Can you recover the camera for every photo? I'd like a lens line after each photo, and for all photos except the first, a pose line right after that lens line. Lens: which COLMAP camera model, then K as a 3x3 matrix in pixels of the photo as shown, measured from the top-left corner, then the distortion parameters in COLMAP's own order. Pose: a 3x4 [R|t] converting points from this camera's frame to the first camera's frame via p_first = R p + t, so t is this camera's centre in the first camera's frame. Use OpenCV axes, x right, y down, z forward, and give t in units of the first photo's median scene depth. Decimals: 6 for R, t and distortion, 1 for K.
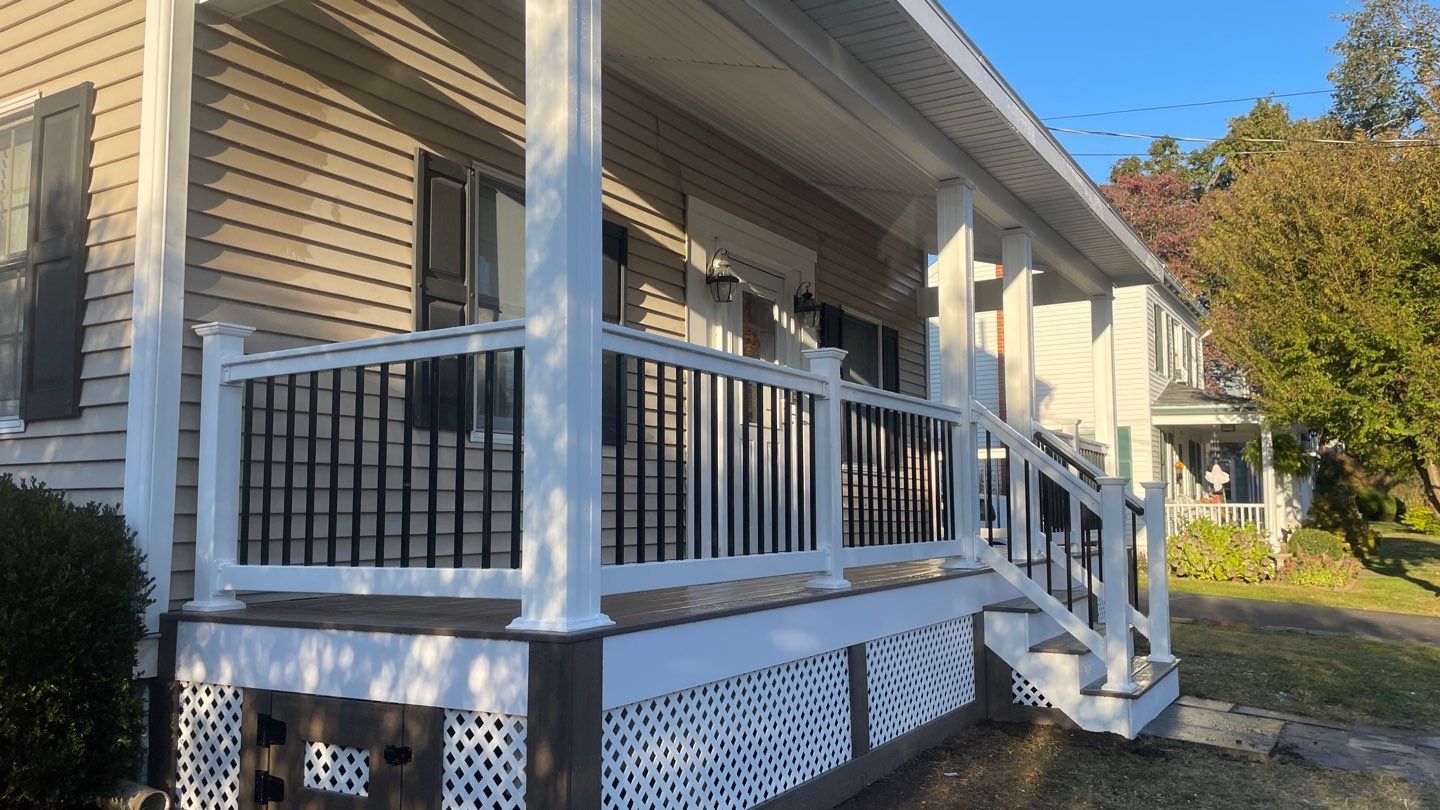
lens RADIAL K [[1118.2, 0, 715.2], [0, 1118.2, 409.5], [0, 0, 1]] dist [0.108444, -0.218633]
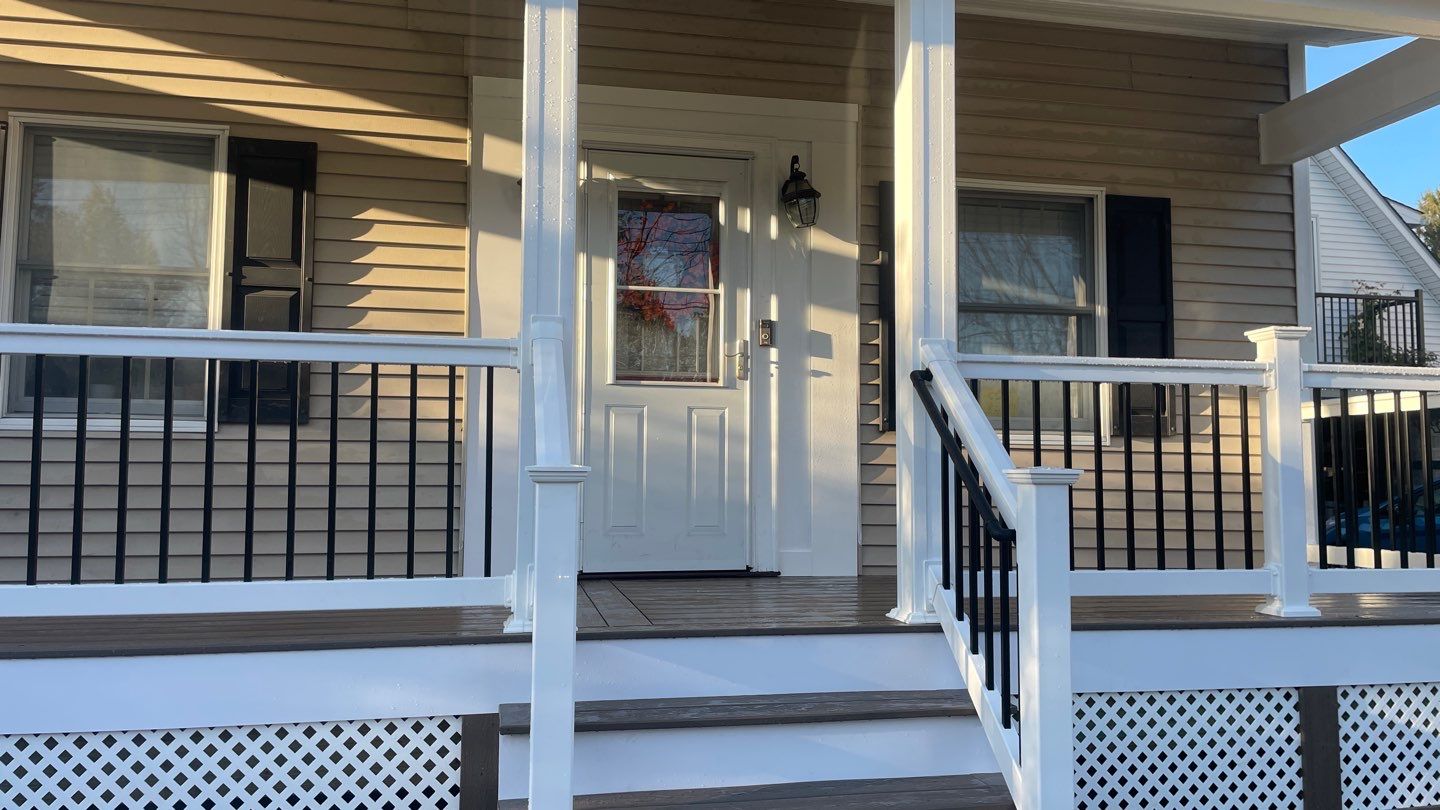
lens RADIAL K [[1150.7, 0, 724.5], [0, 1150.7, 406.6], [0, 0, 1]] dist [0.101066, -0.137679]
pose [[0.668302, -0.054722, -0.741875, 0.696922], [0.062087, 0.997914, -0.017679, 0.051345], [0.741295, -0.034246, 0.670305, 0.668195]]
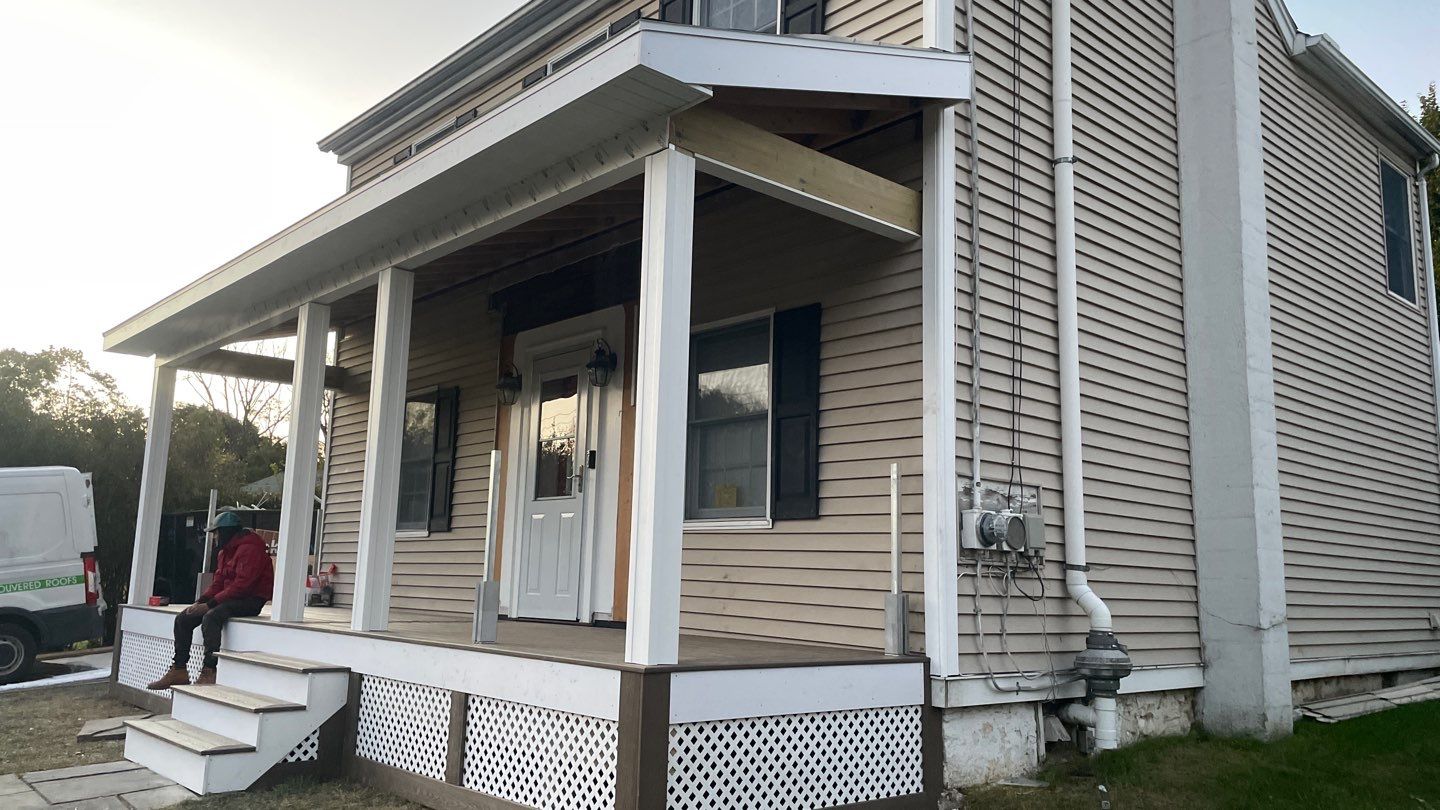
lens RADIAL K [[1070.1, 0, 721.5], [0, 1070.1, 414.8], [0, 0, 1]] dist [0.033186, 0.001969]
pose [[-0.293709, -0.162218, -0.942030, 1.172819], [0.053899, 0.981117, -0.185753, 0.165133], [0.954374, -0.105332, -0.279420, 1.751272]]
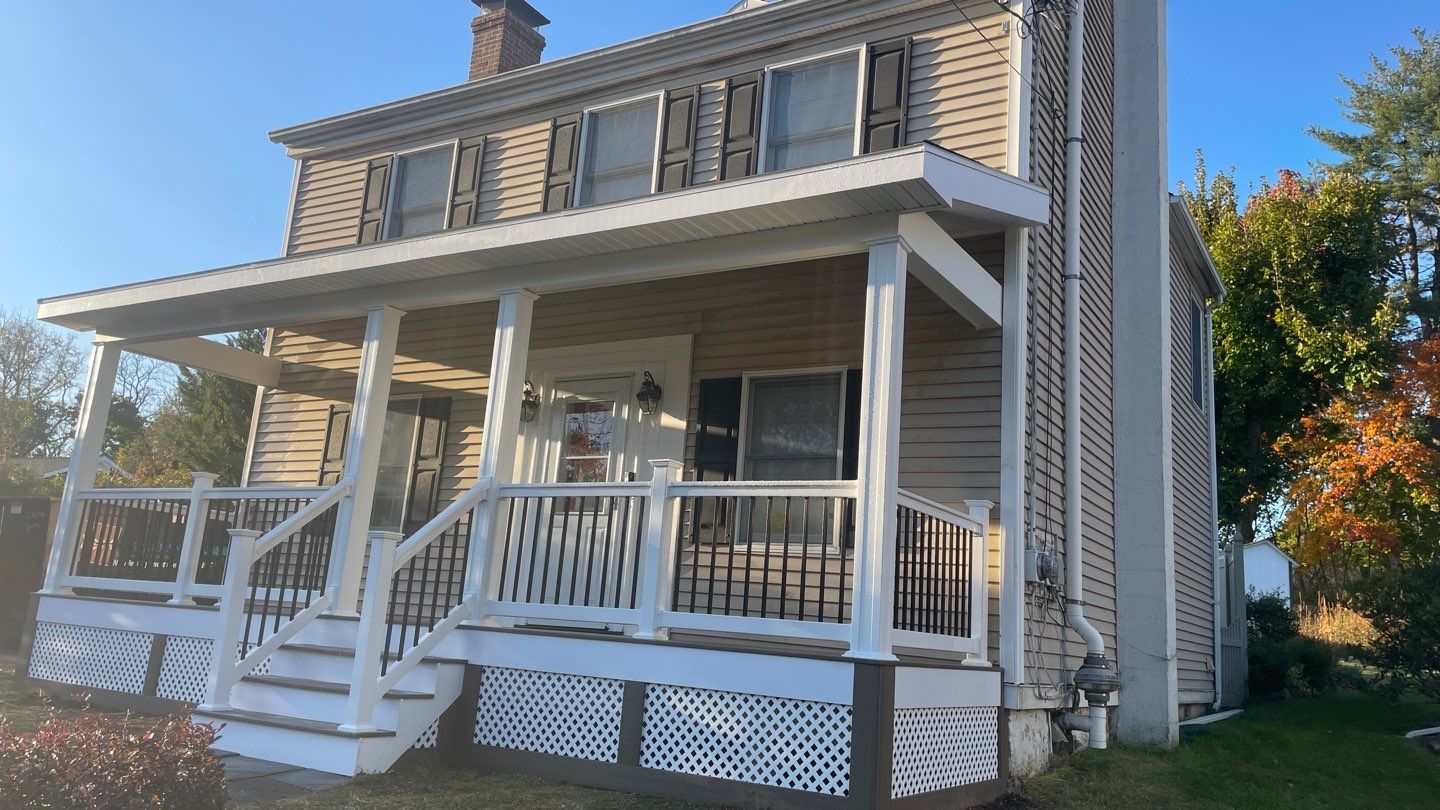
lens RADIAL K [[1057.0, 0, 720.4], [0, 1057.0, 401.1], [0, 0, 1]] dist [0.058586, -0.000029]
pose [[-0.011804, -0.221441, -0.975102, 1.360749], [0.012978, 0.975054, -0.221587, 0.177293], [0.999846, -0.015270, -0.008636, 1.399459]]
